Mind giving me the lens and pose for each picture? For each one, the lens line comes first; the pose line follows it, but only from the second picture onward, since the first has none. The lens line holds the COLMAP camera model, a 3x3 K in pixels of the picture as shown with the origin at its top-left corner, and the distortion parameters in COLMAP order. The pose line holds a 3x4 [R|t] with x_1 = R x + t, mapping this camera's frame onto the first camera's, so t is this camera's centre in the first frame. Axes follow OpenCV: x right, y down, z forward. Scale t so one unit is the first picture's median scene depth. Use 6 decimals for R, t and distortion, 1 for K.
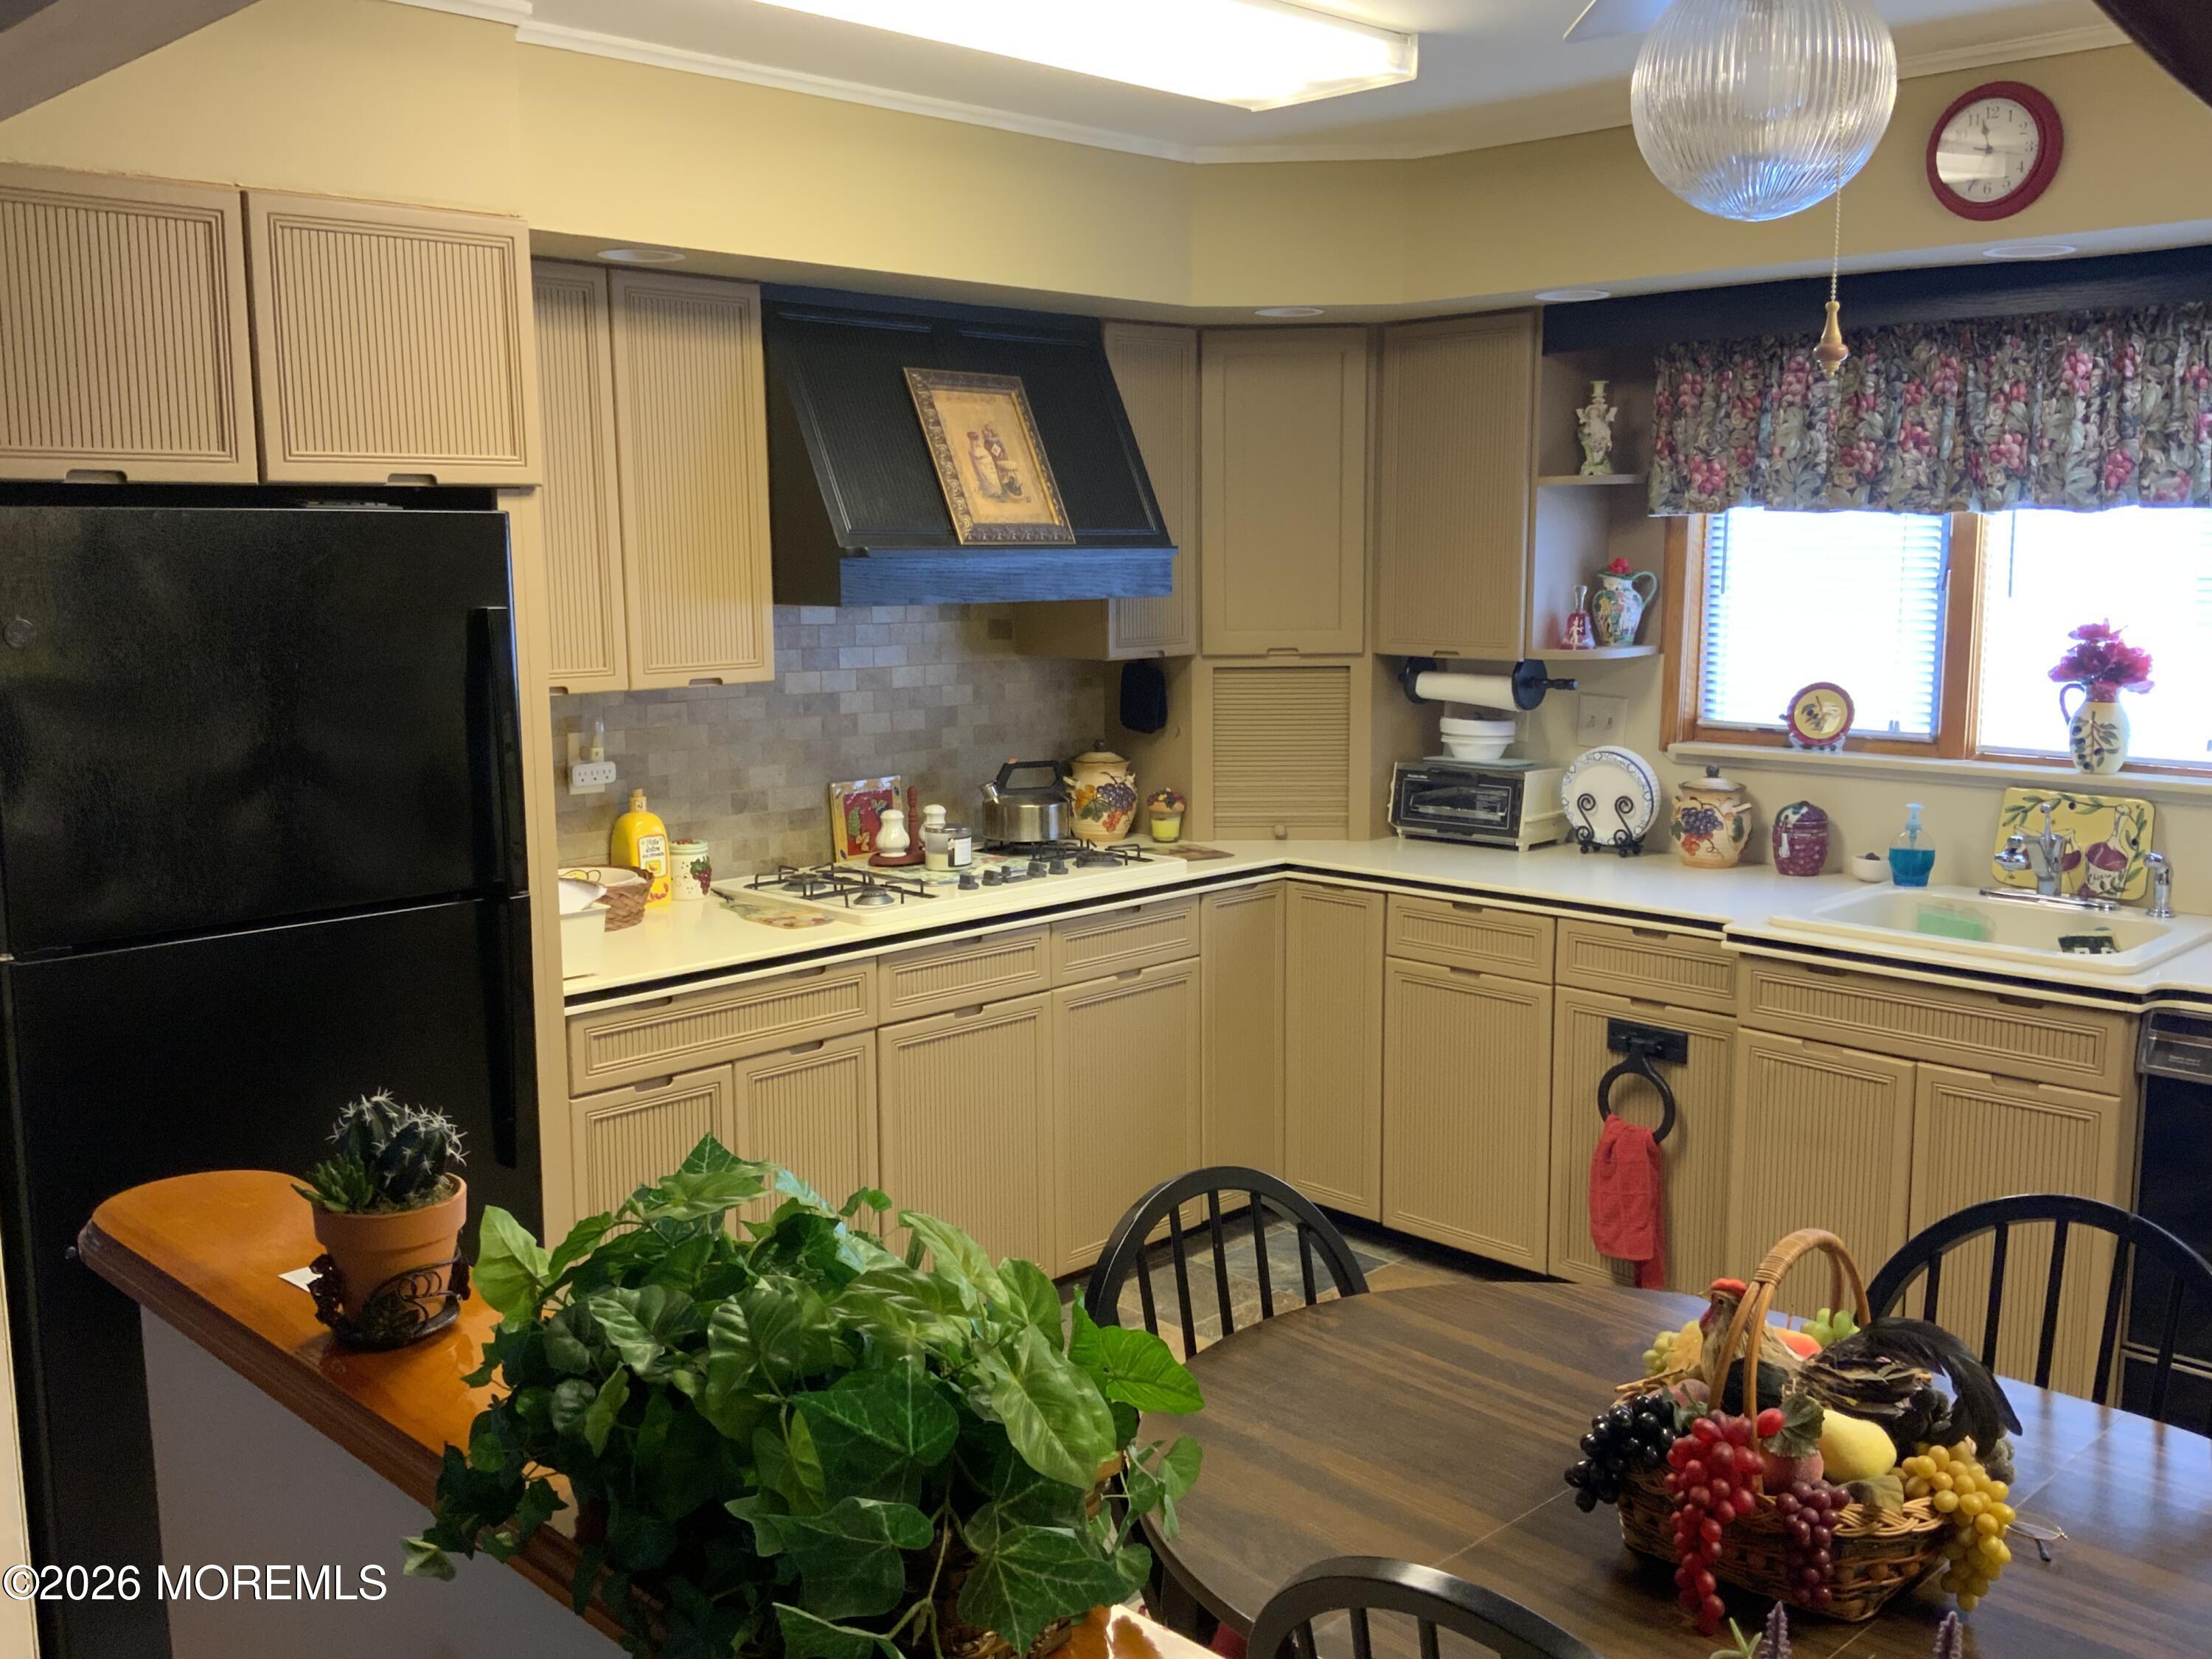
lens RADIAL K [[1980.0, 0, 1101.1], [0, 1980.0, 828.4], [0, 0, 1]] dist [0.129022, -0.280753]
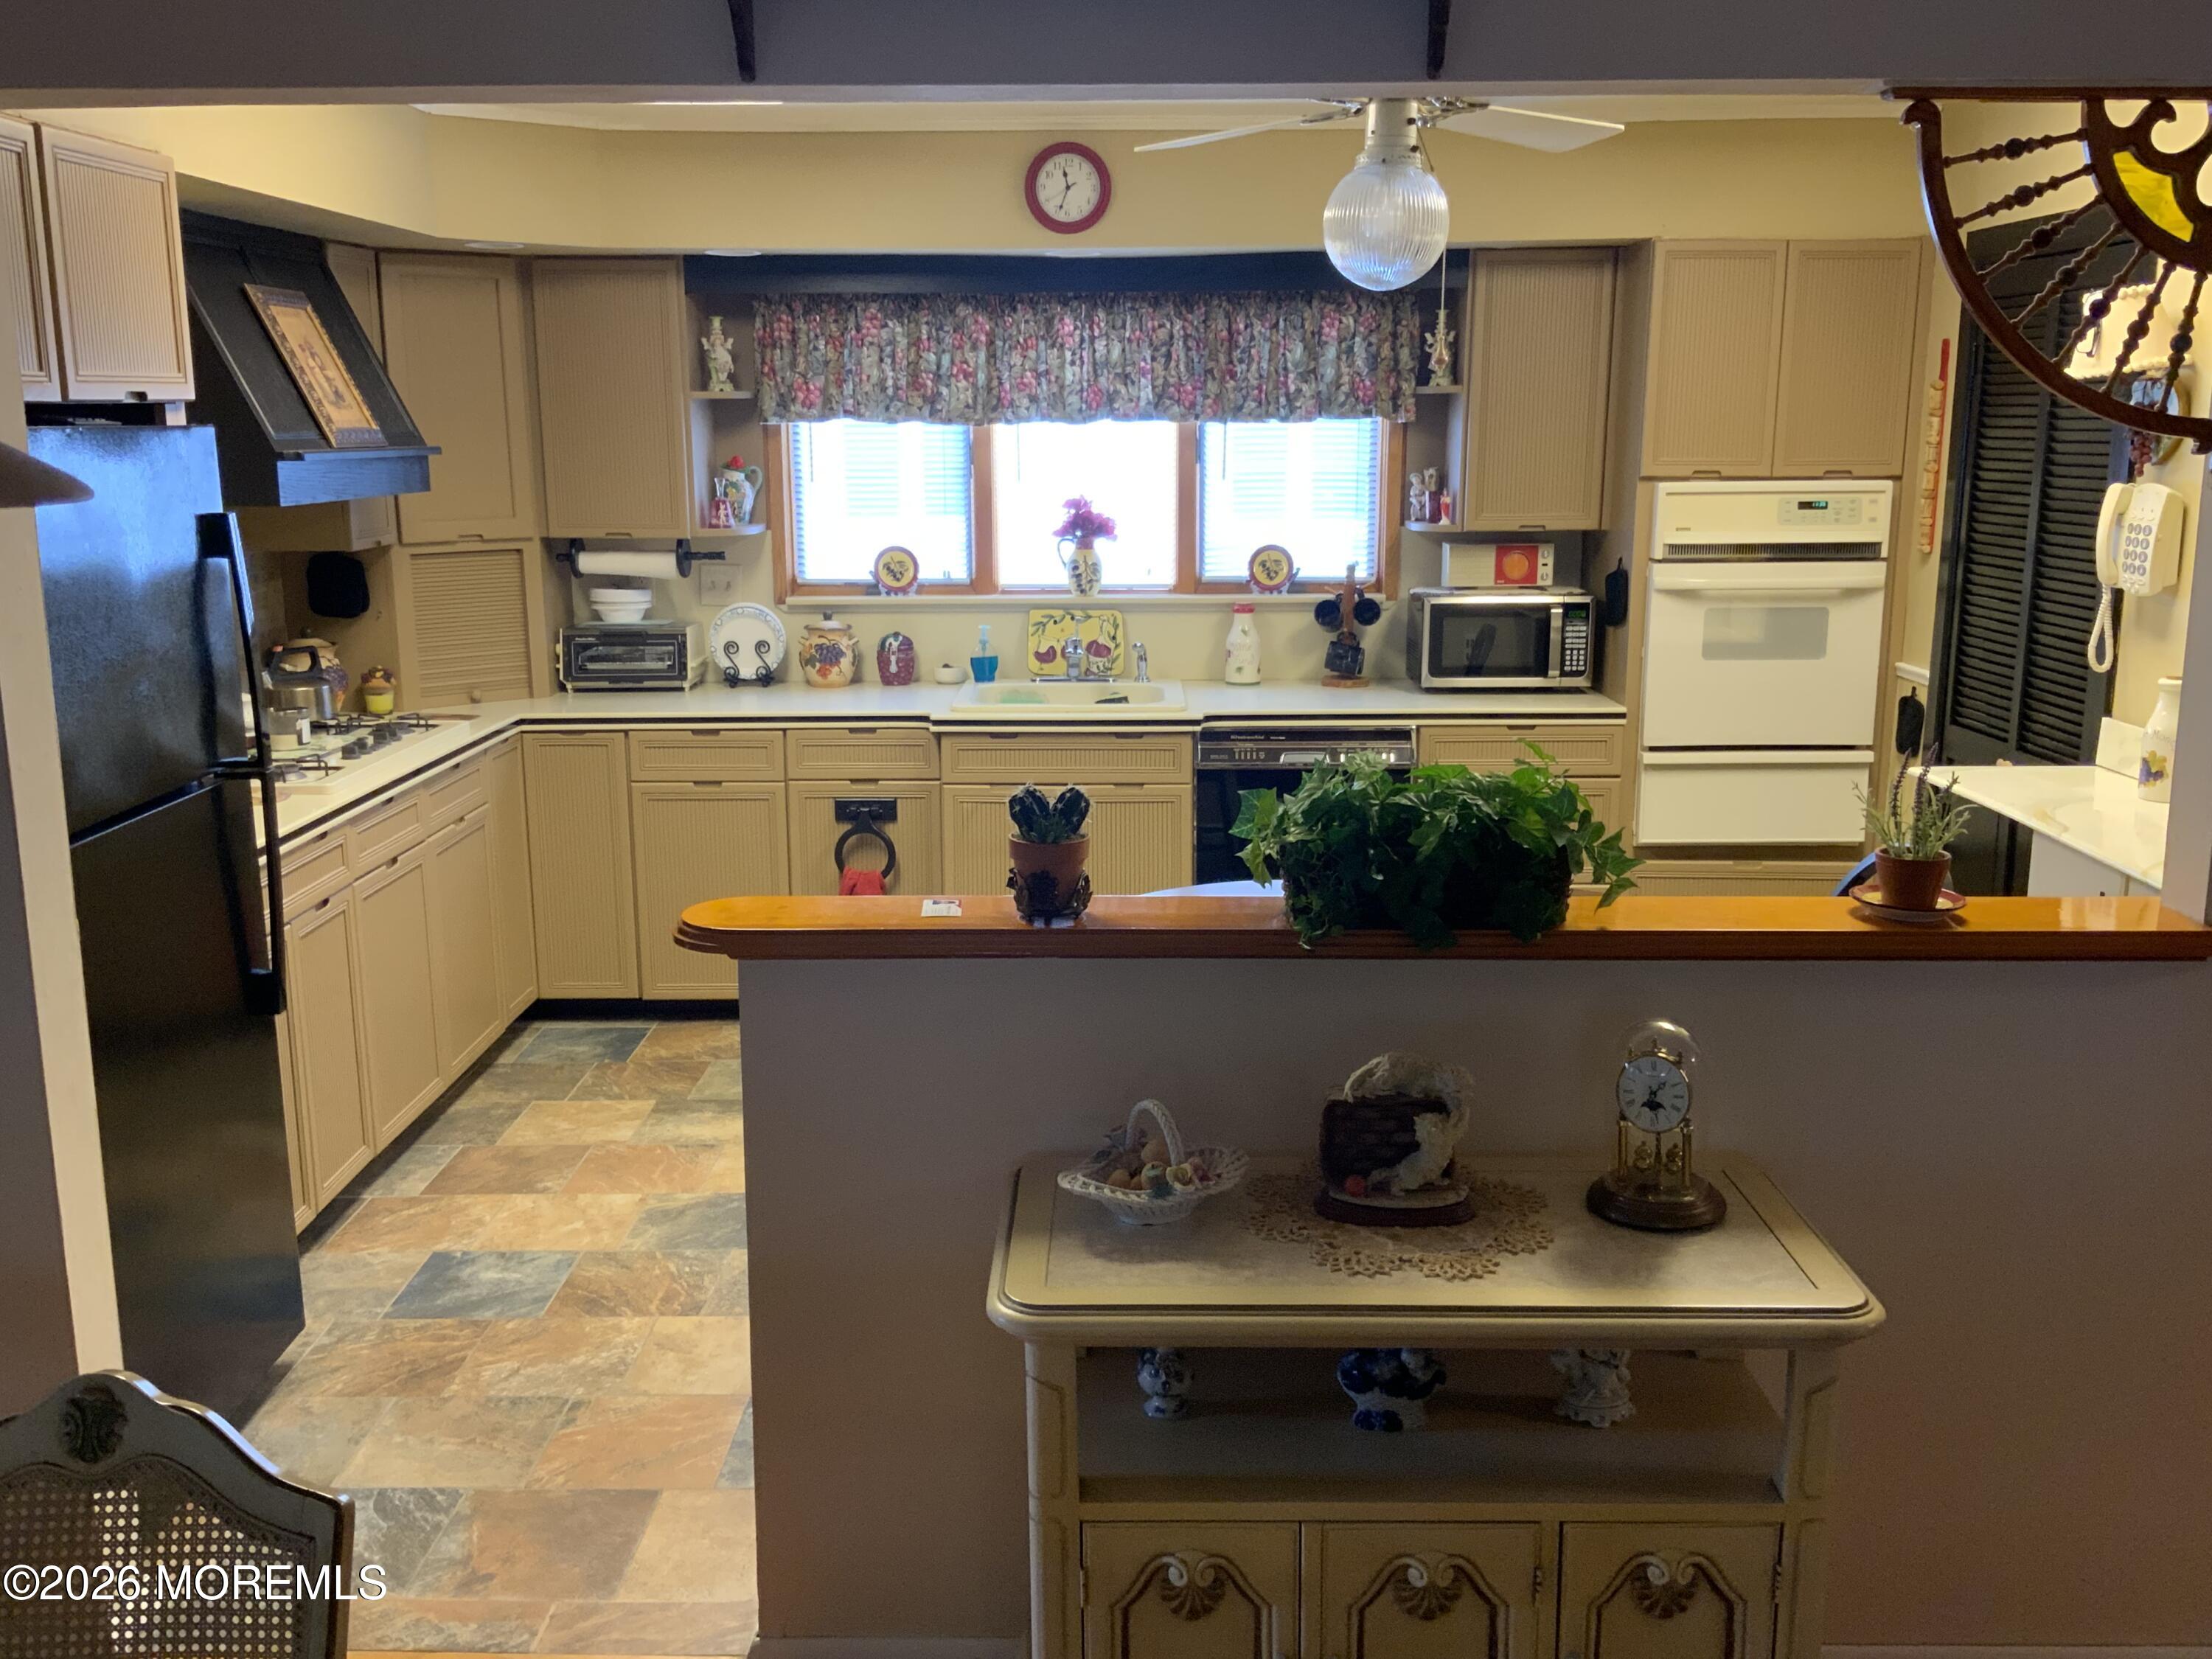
lens RADIAL K [[1980.0, 0, 1101.1], [0, 1980.0, 828.4], [0, 0, 1]] dist [0.129022, -0.280753]
pose [[0.712217, -0.140391, 0.687777, -0.532038], [0.103293, 0.990091, 0.095137, 0.005266], [-0.694318, 0.003285, 0.719661, -0.099741]]
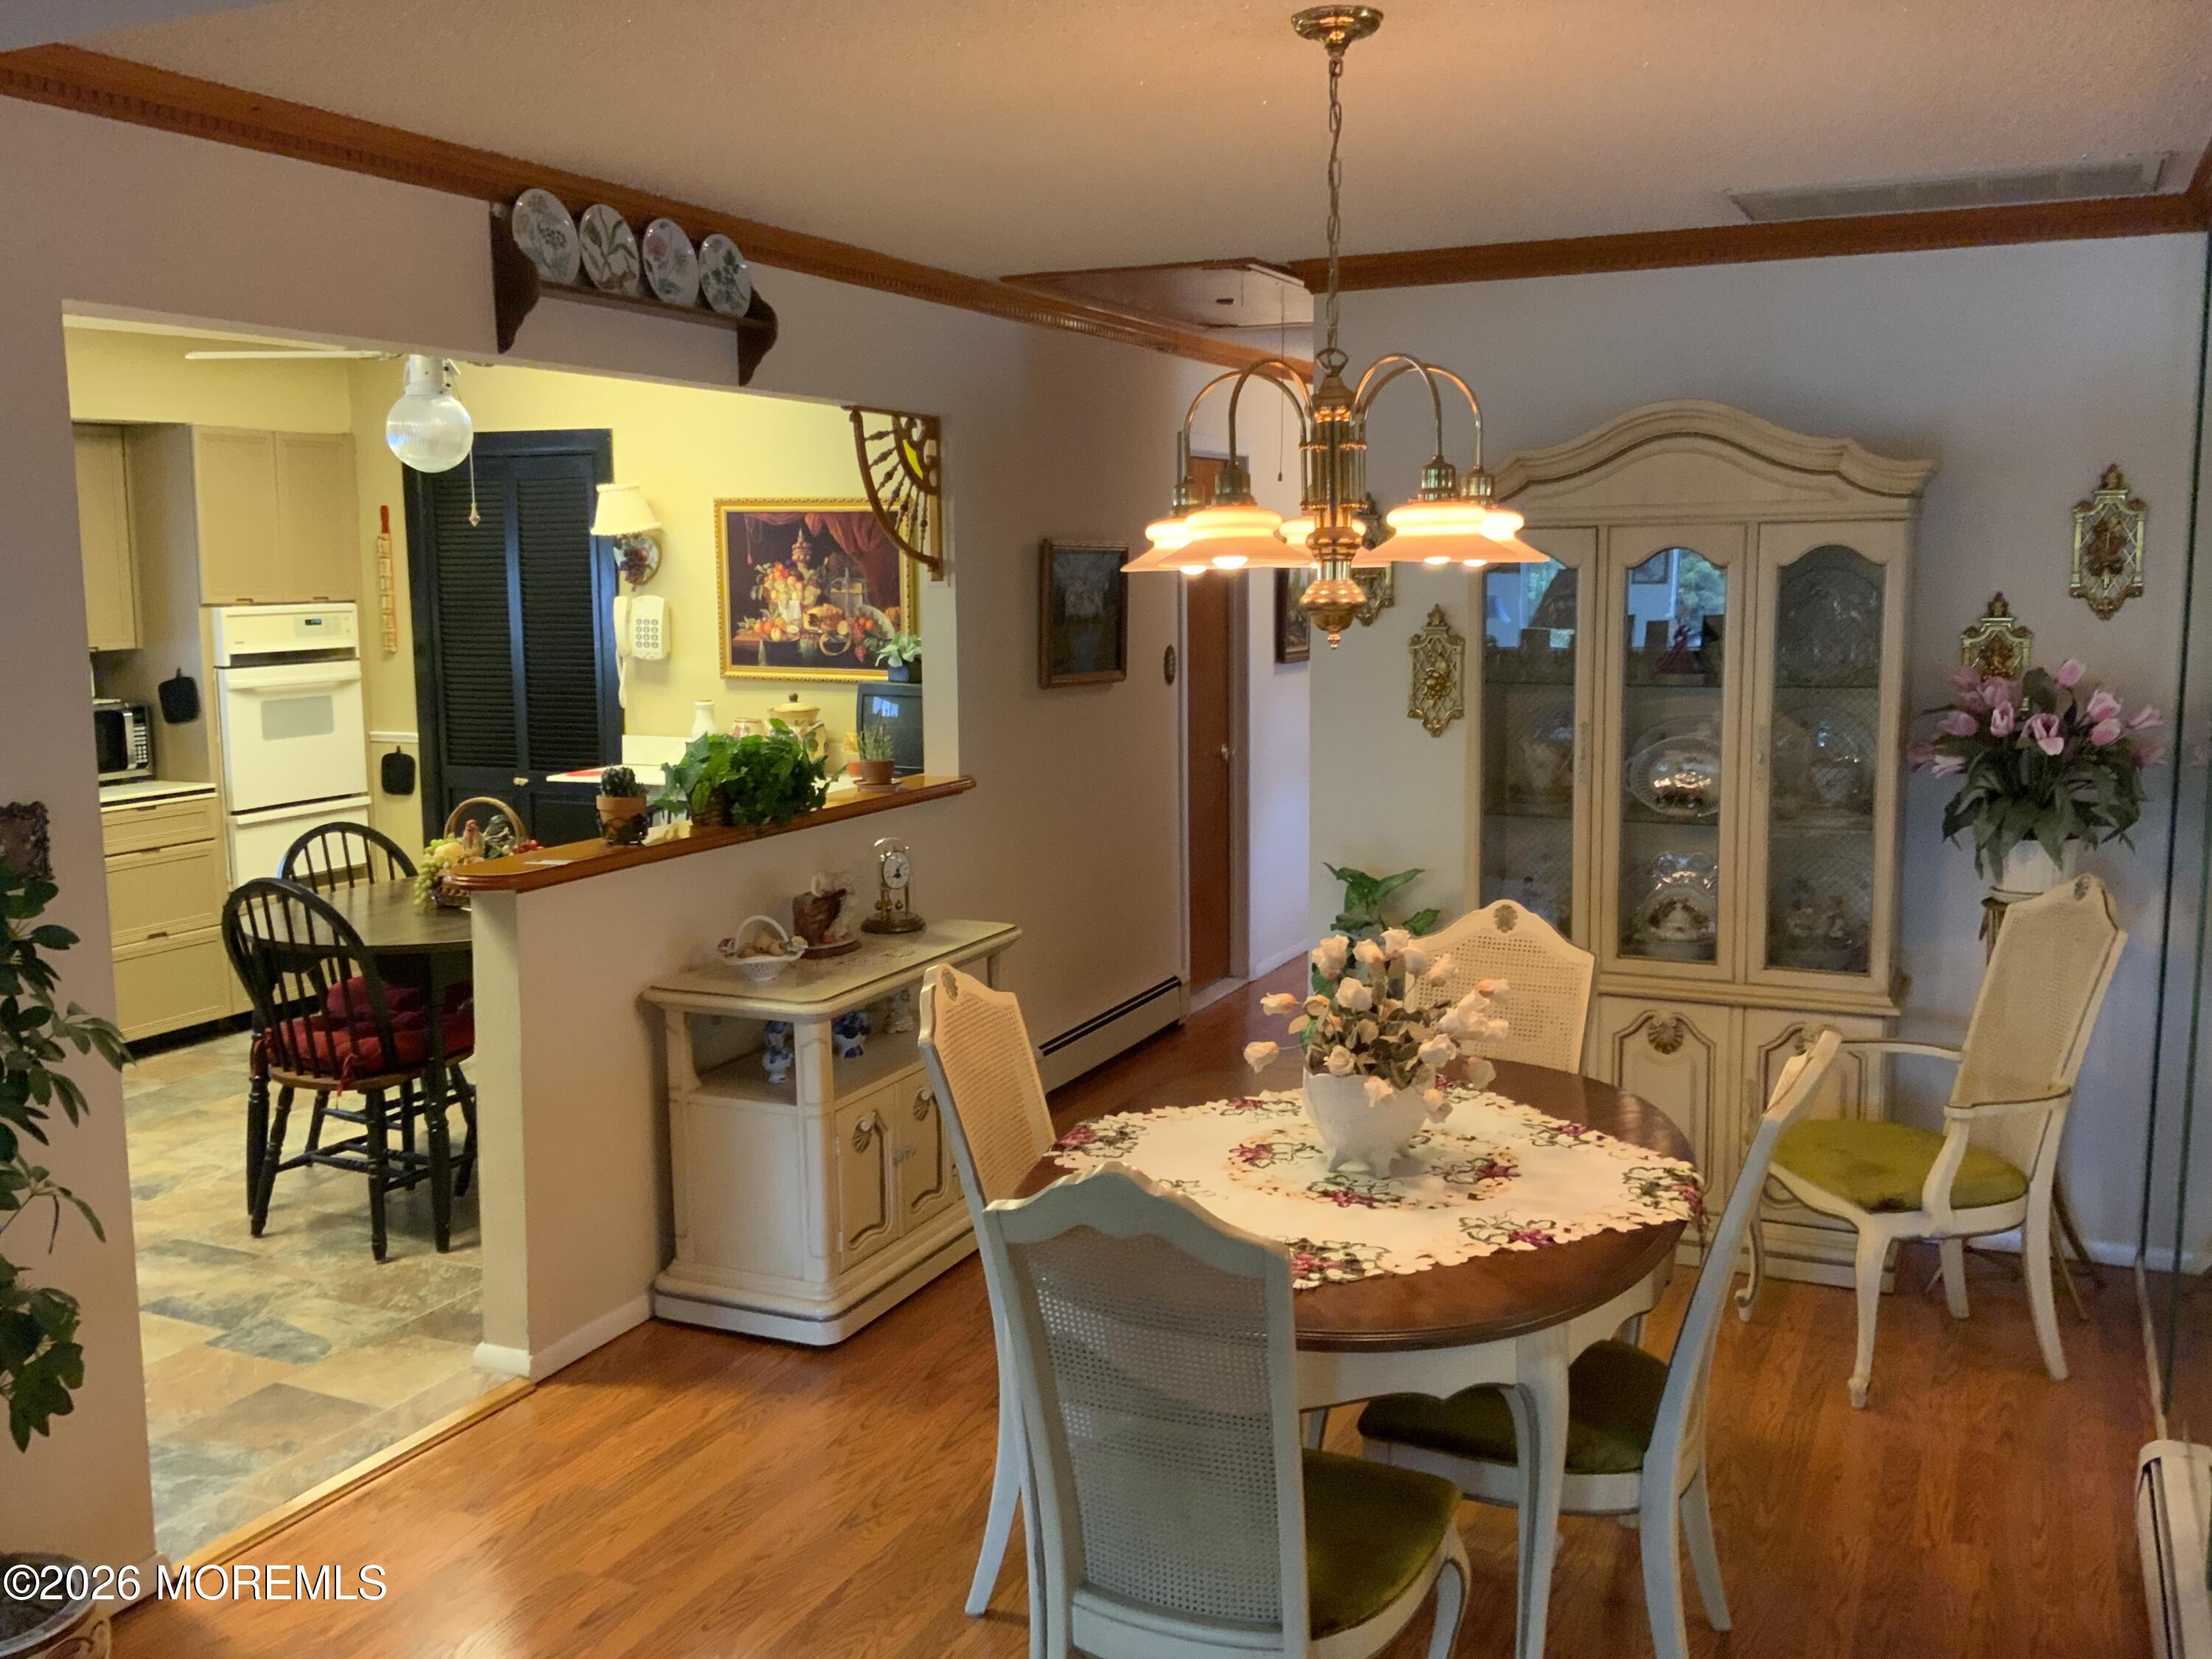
lens RADIAL K [[1980.0, 0, 1101.1], [0, 1980.0, 828.4], [0, 0, 1]] dist [0.129022, -0.280753]
pose [[-0.350168, -0.121872, 0.928725, -1.180879], [0.145227, 0.972446, 0.182366, -0.073304], [-0.925360, 0.198734, -0.322820, 0.458532]]
